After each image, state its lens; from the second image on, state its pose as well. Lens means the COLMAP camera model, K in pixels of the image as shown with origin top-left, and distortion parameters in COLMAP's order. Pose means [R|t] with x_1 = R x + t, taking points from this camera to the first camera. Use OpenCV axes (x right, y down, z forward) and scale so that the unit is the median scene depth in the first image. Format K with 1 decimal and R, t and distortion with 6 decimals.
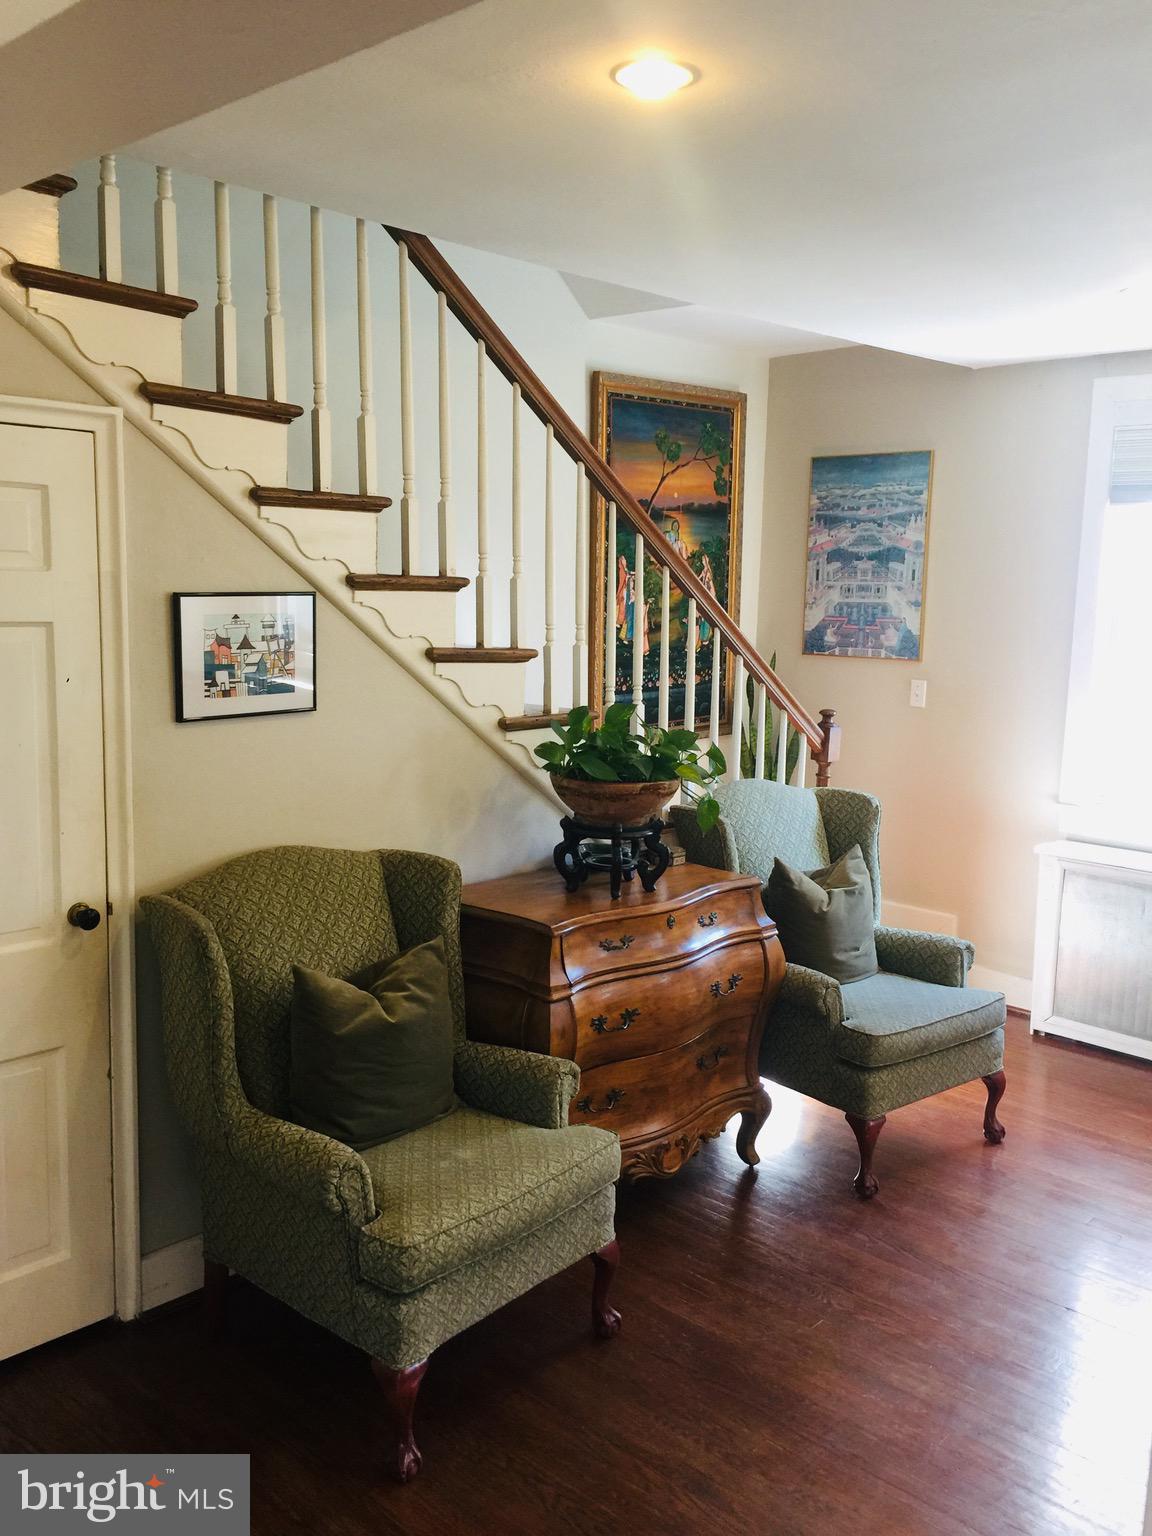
lens RADIAL K [[1329.7, 0, 576.0], [0, 1329.7, 768.0], [0, 0, 1]] dist [0.063737, 0.004392]
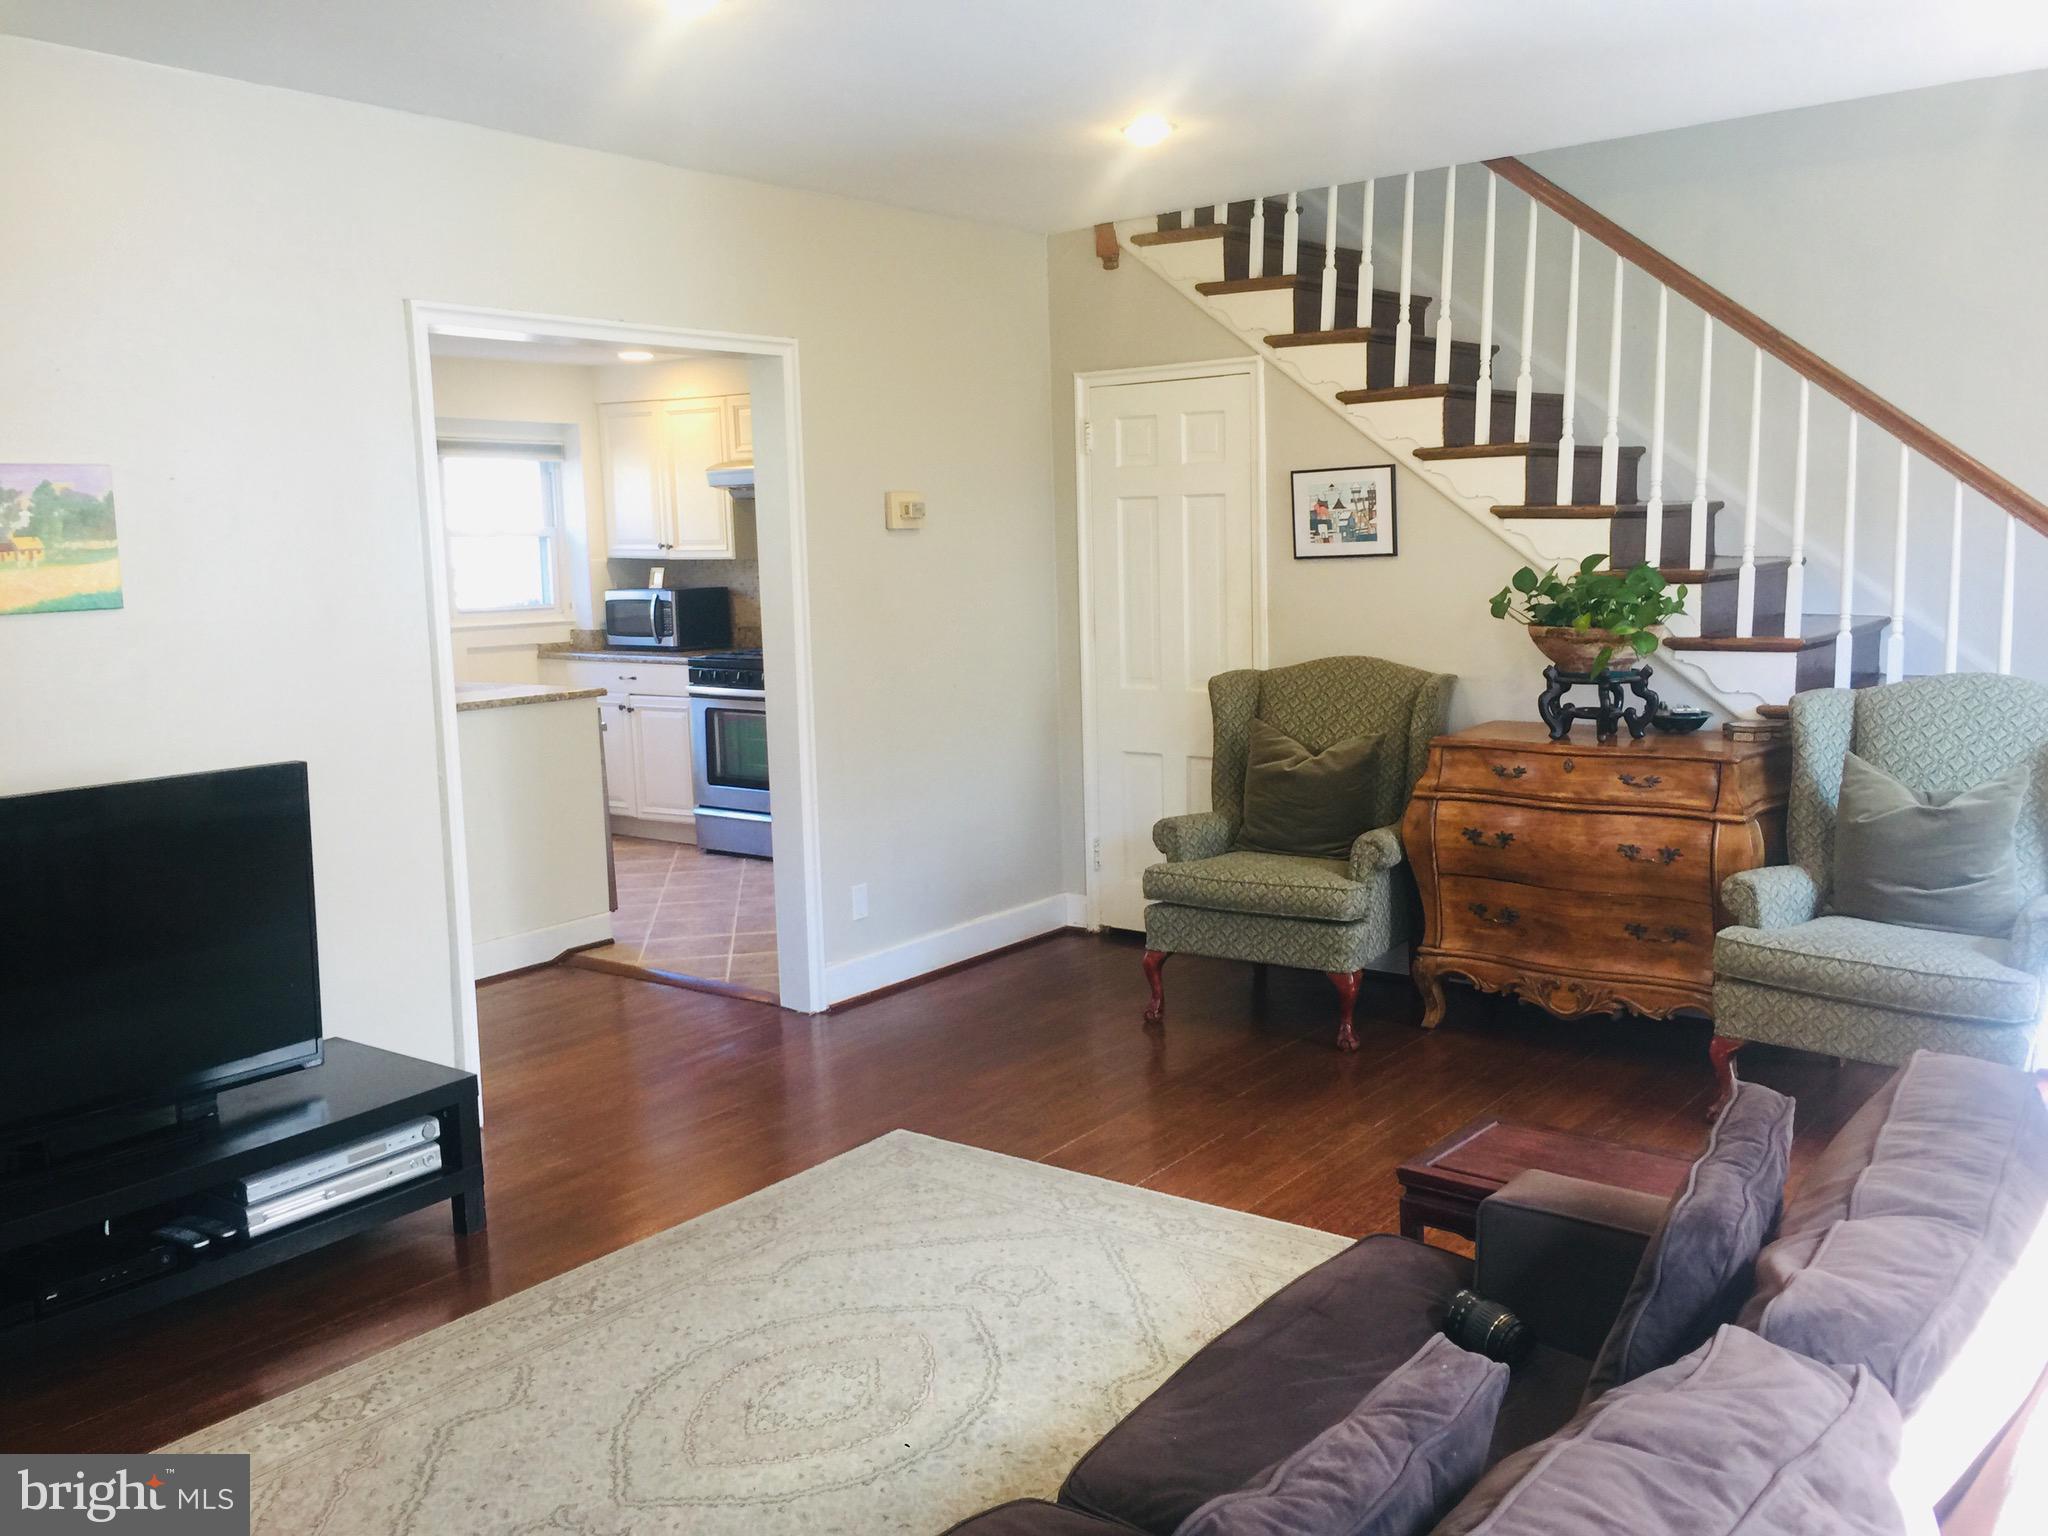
lens RADIAL K [[1773.0, 0, 1024.0], [0, 1773.0, 768.0], [0, 0, 1]] dist [0.063737, 0.004392]
pose [[0.100437, 0.114215, -0.988366, 1.573976], [-0.109331, 0.988640, 0.103136, 0.023238], [0.988918, 0.097701, 0.111783, 0.485216]]
